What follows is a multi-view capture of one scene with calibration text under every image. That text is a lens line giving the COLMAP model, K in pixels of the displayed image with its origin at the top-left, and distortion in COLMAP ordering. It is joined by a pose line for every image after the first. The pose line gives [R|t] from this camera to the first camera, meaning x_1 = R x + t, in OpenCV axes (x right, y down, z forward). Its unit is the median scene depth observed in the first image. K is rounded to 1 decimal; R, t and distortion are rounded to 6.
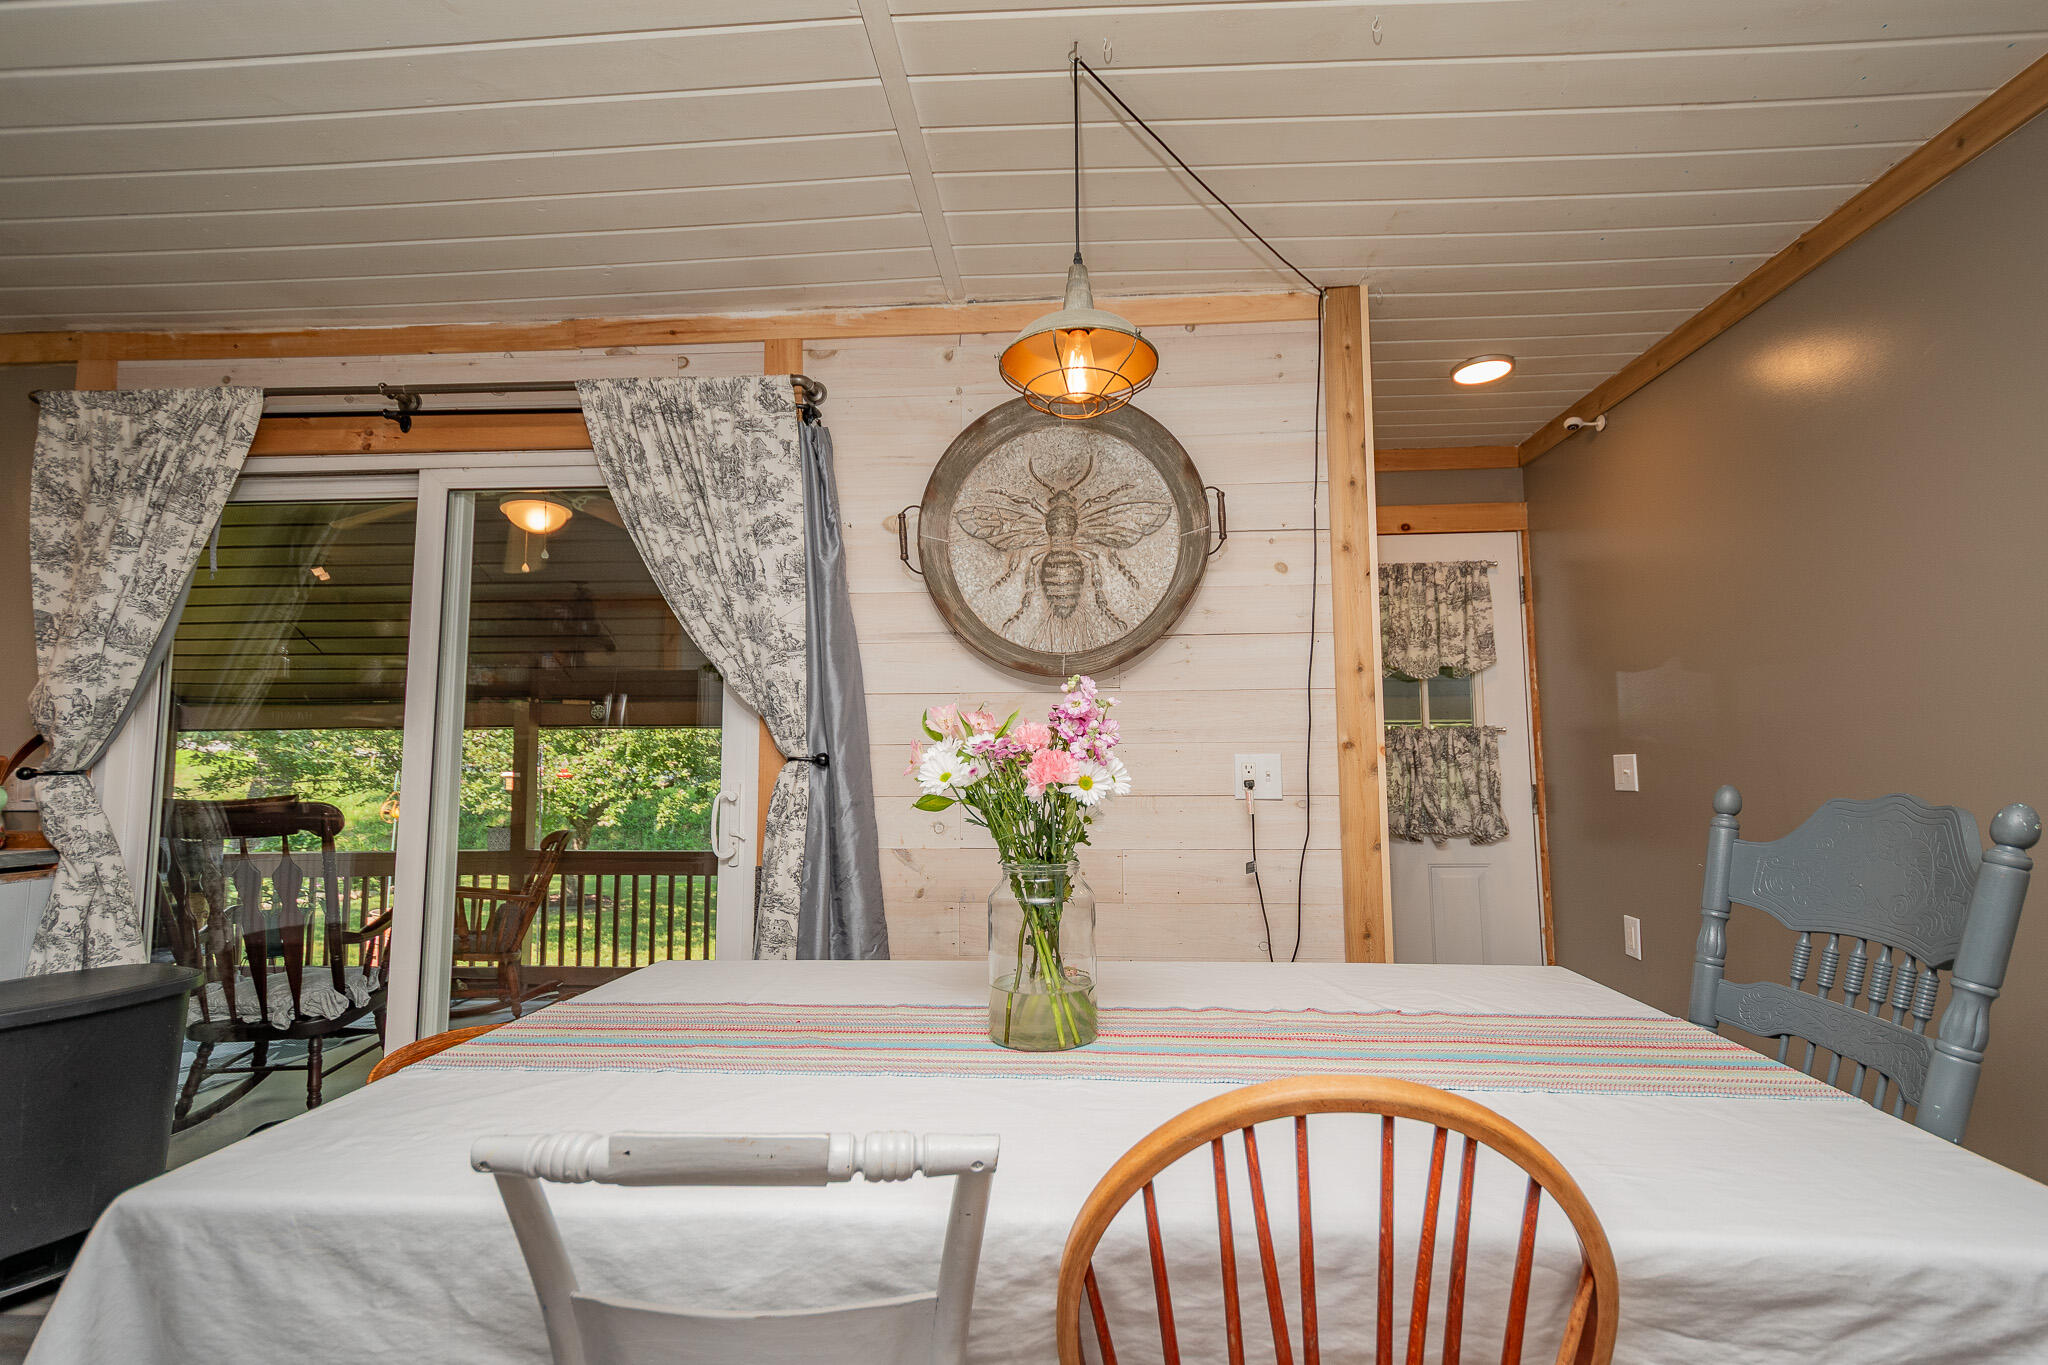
lens RADIAL K [[919.4, 0, 1057.2], [0, 919.4, 700.0], [0, 0, 1]] dist [0.014915, -0.003254]
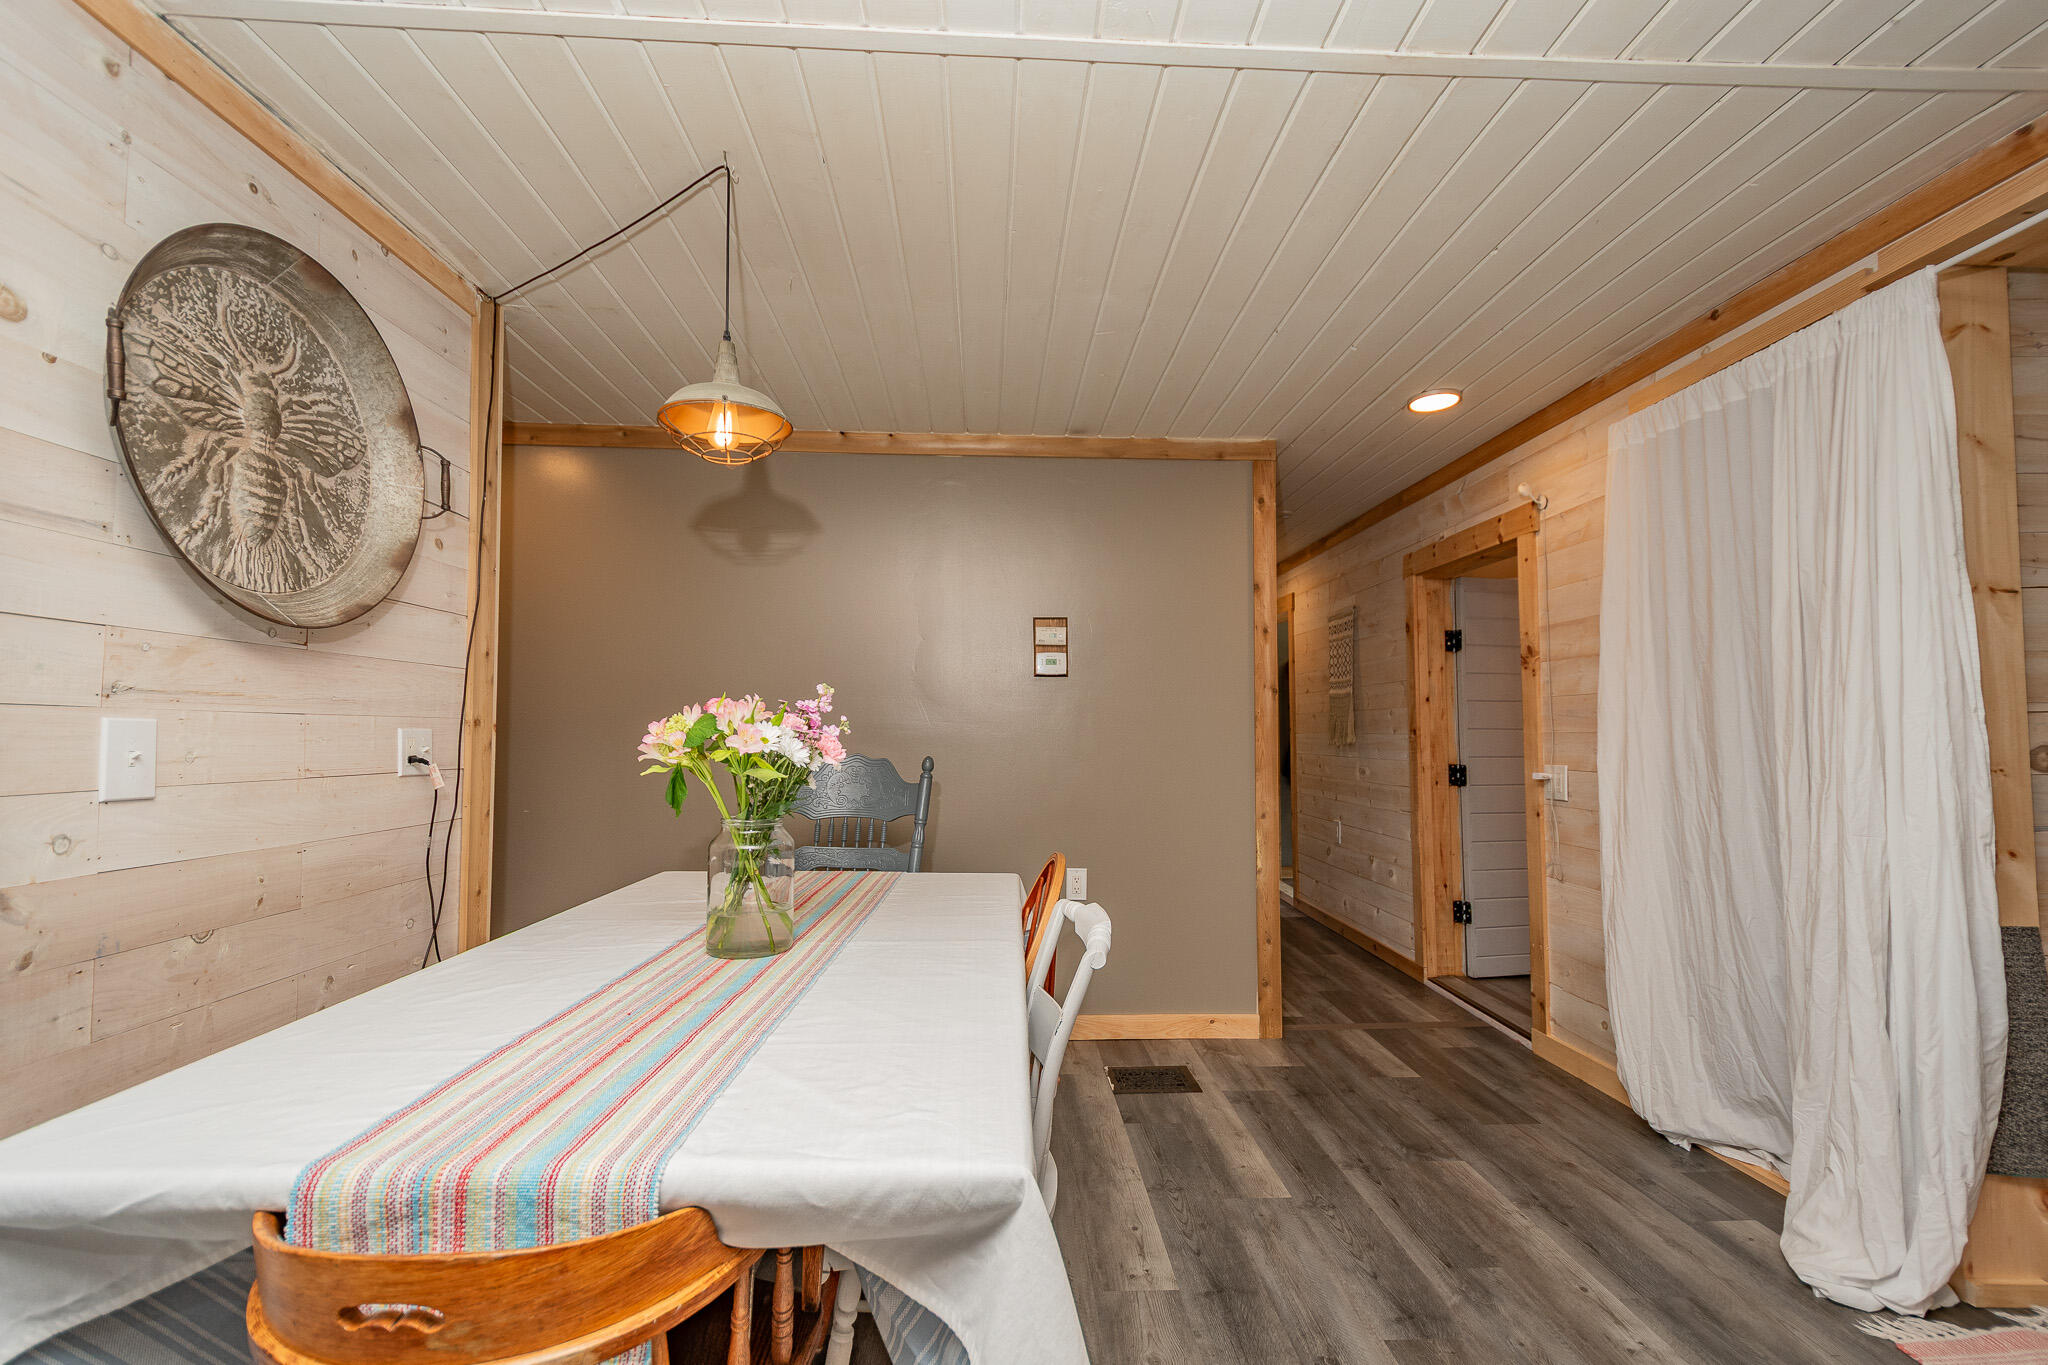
lens RADIAL K [[919.4, 0, 1031.9], [0, 919.4, 690.8], [0, 0, 1]] dist [0.014915, -0.003254]
pose [[-0.118512, 0.051982, 0.991591, -0.801667], [-0.083595, 0.994561, -0.062128, 0.023460], [-0.989428, -0.090255, -0.113522, 0.445774]]
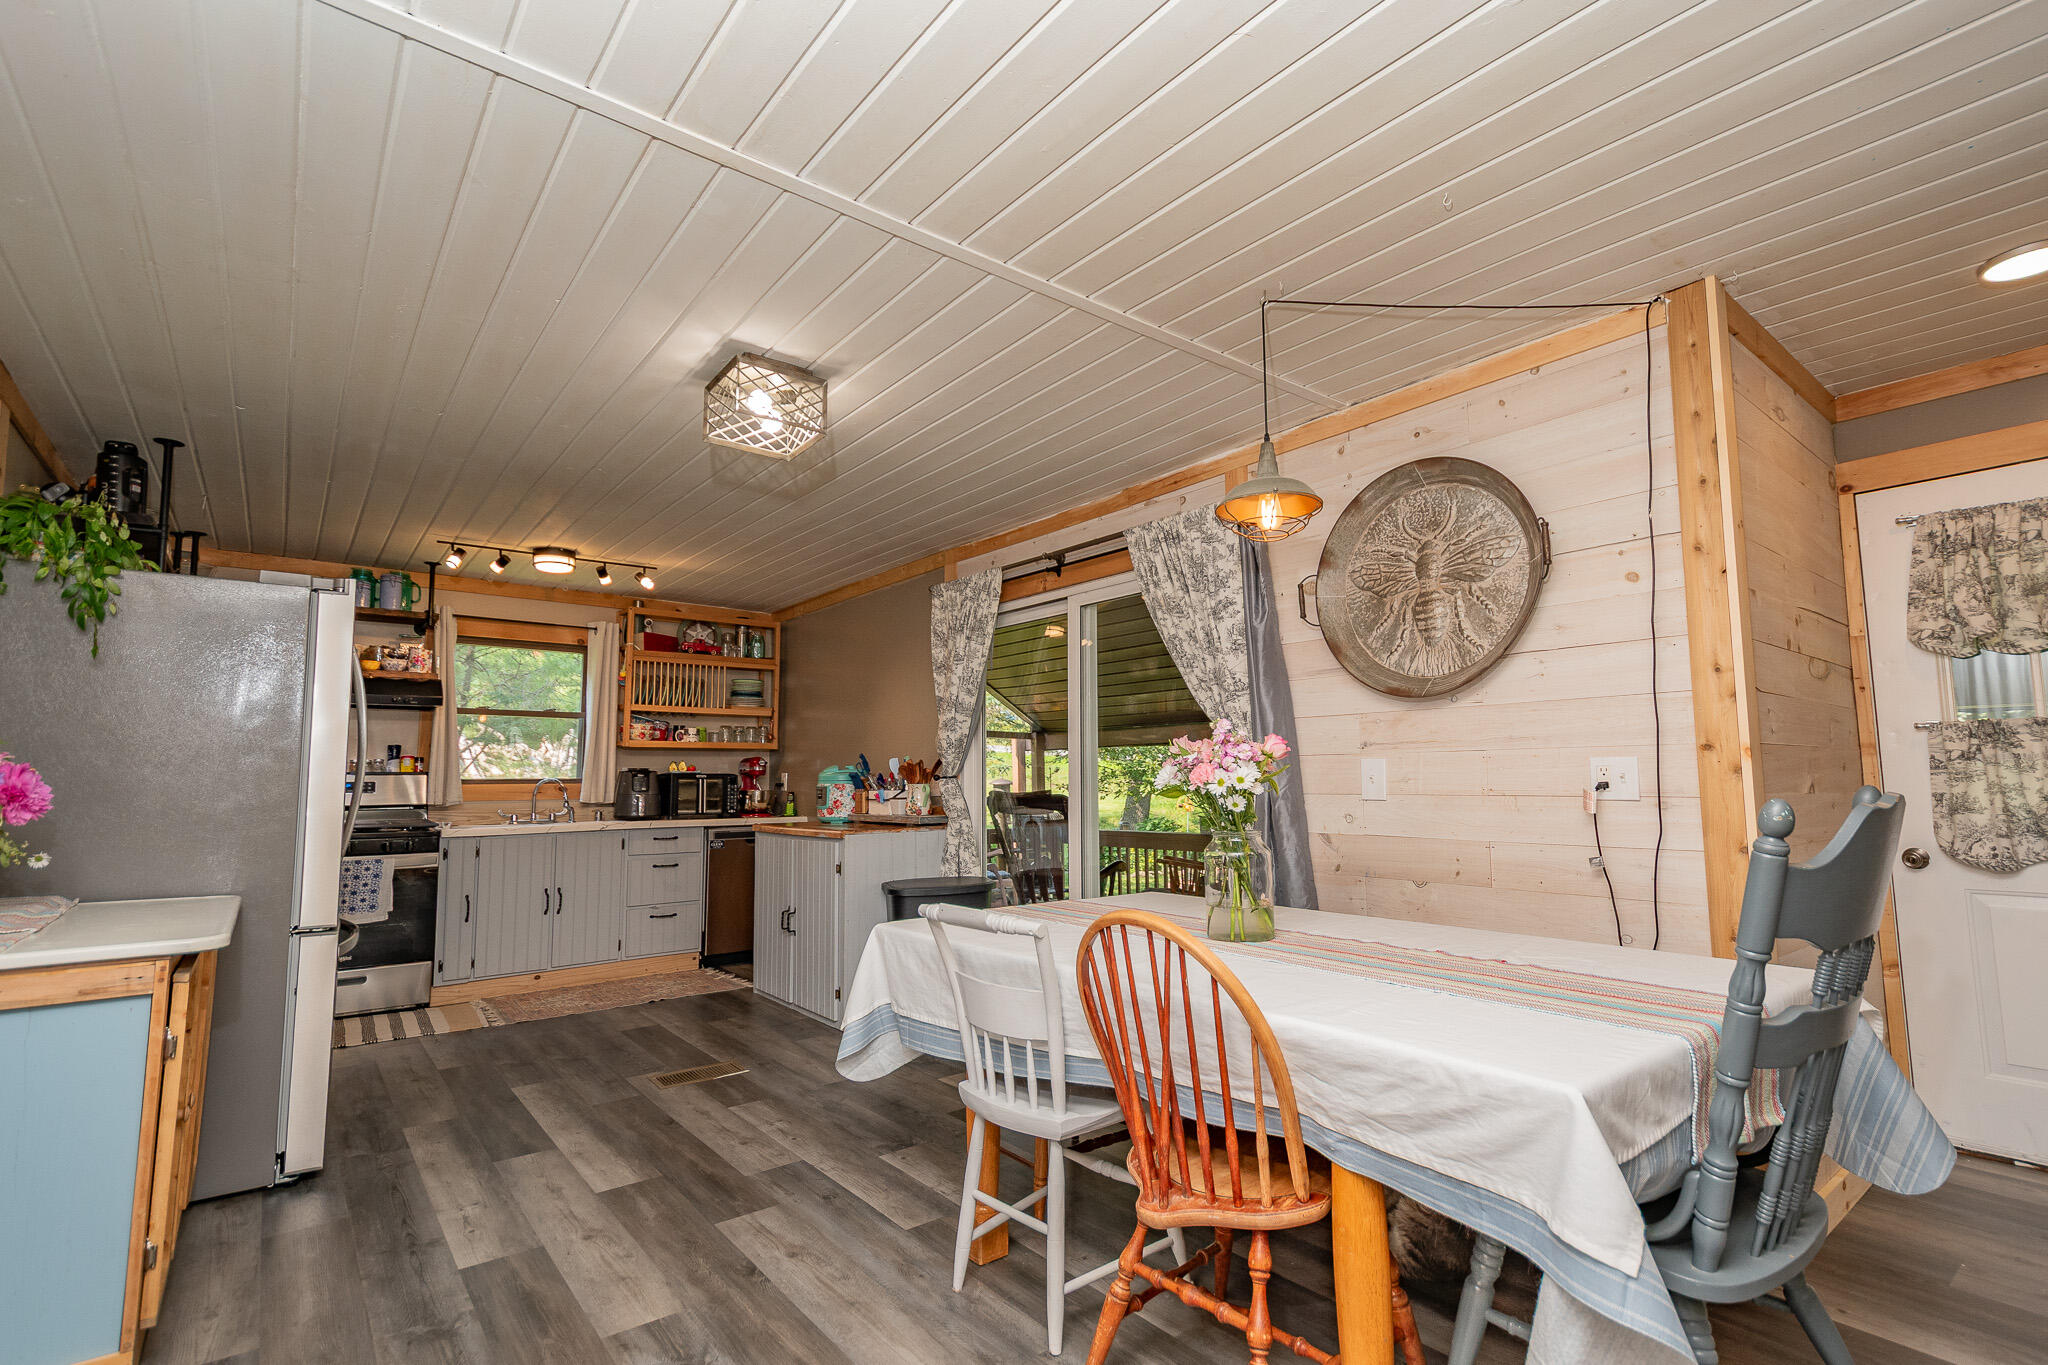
lens RADIAL K [[919.4, 0, 1028.8], [0, 919.4, 699.5], [0, 0, 1]] dist [0.014915, -0.003254]
pose [[0.672367, -0.065397, -0.737324, 0.529833], [0.062654, 0.997543, -0.031343, -0.015472], [0.737562, -0.025122, 0.674812, -0.202419]]
